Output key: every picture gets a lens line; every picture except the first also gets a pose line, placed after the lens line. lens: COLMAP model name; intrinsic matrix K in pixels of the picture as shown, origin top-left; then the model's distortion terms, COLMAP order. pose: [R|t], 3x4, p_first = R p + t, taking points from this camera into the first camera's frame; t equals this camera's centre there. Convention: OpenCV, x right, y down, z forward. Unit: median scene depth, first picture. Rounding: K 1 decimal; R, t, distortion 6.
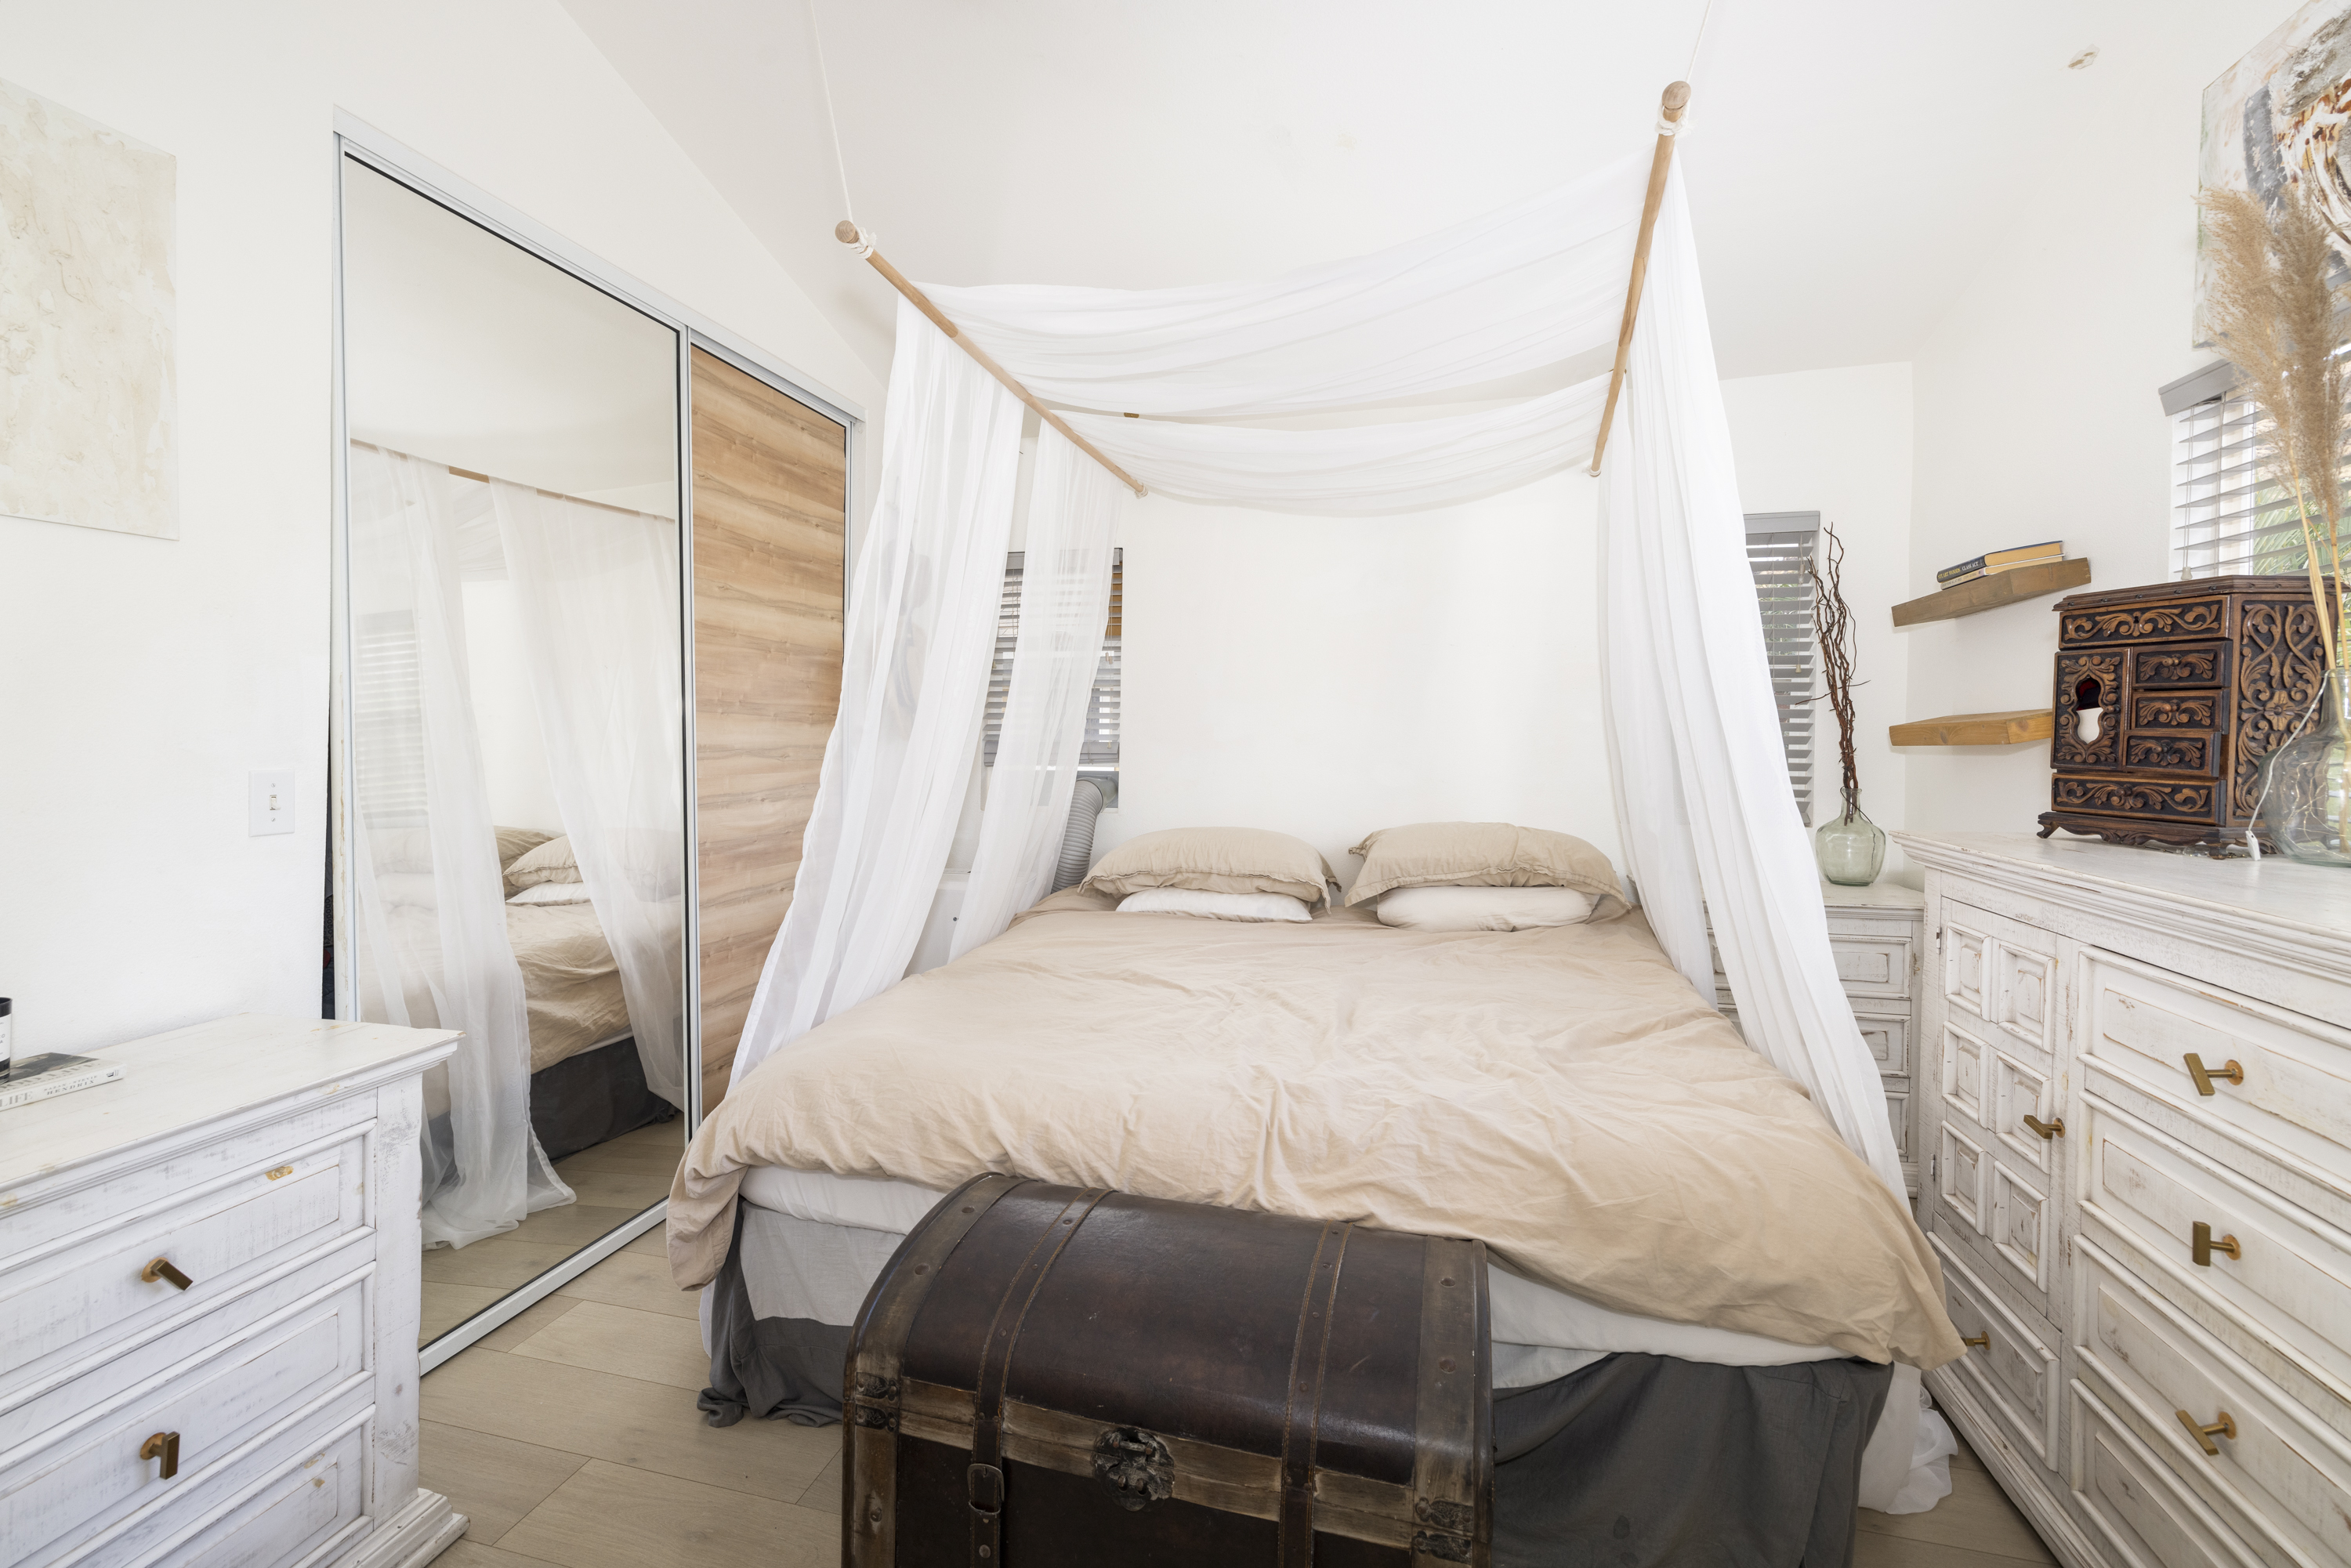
lens RADIAL K [[1021.3, 0, 1165.0], [0, 1021.3, 737.5], [0, 0, 1]] dist [0.001364, 0.000140]
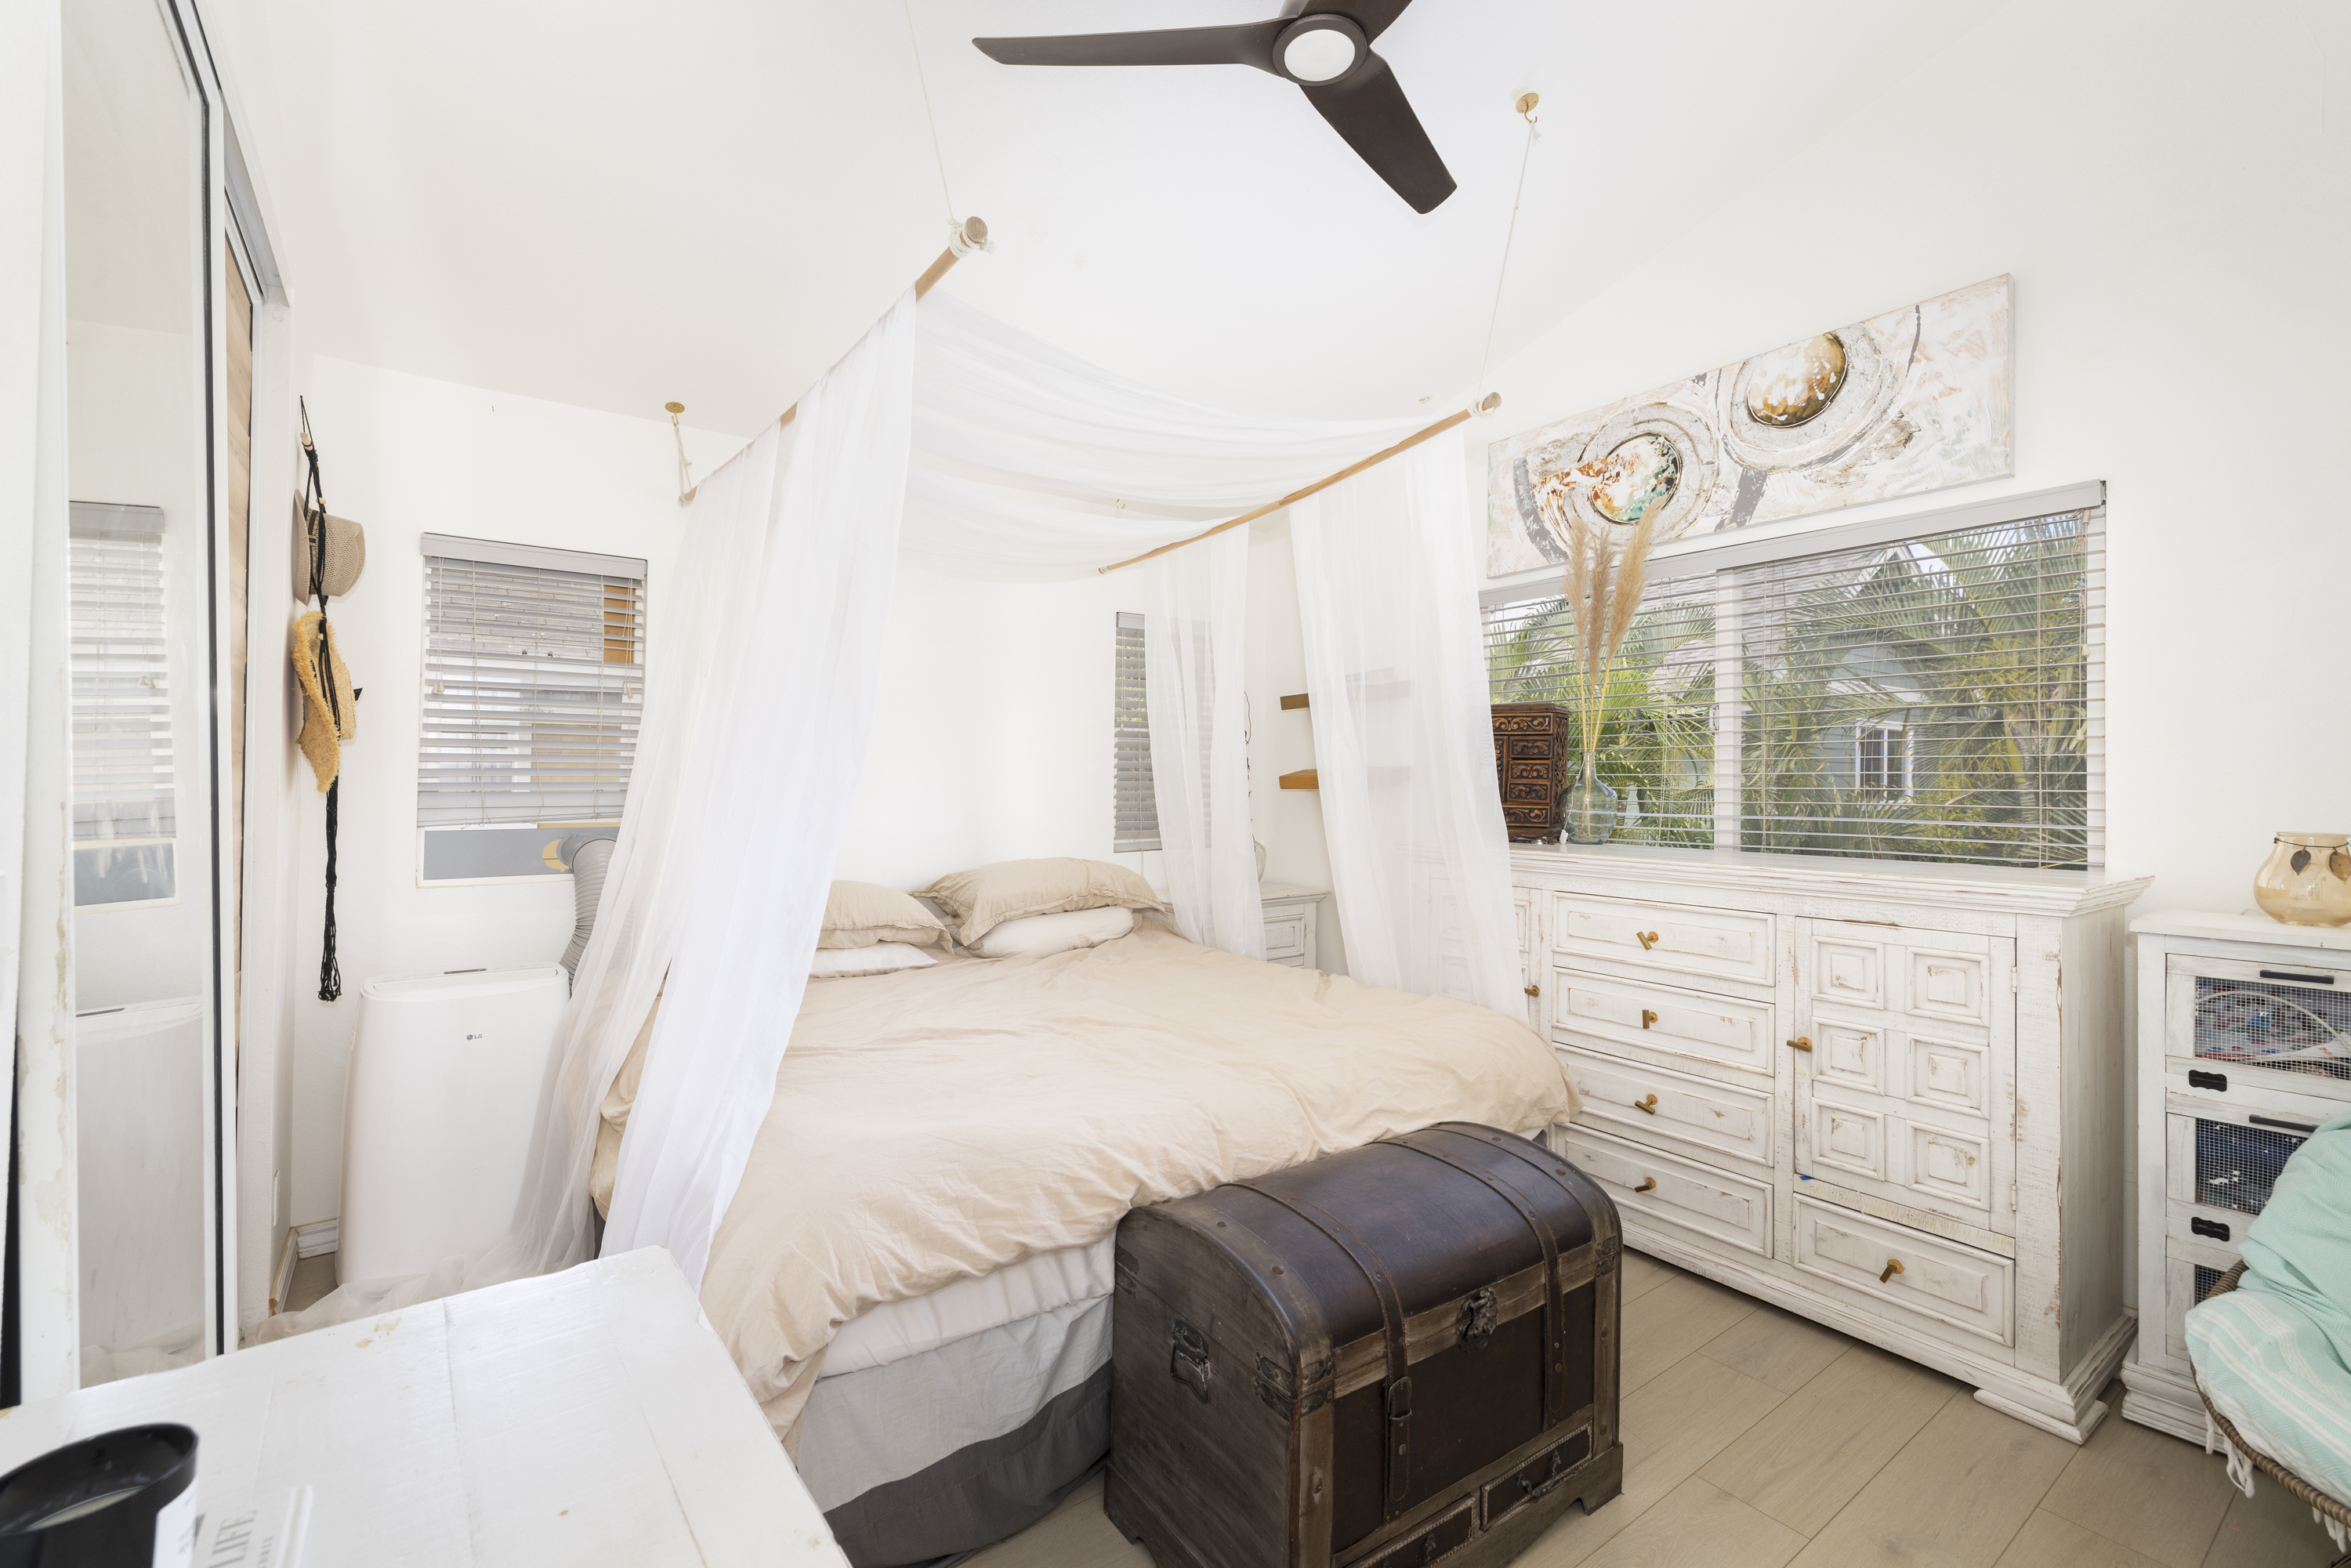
lens RADIAL K [[1017.9, 0, 1171.2], [0, 1017.9, 771.7], [0, 0, 1]] dist [-0.000817, 0.000358]
pose [[0.623990, 0.005747, 0.781411, -0.993308], [0.002675, 0.999951, -0.009490, -0.007077], [-0.781427, 0.008012, 0.623945, 0.337795]]
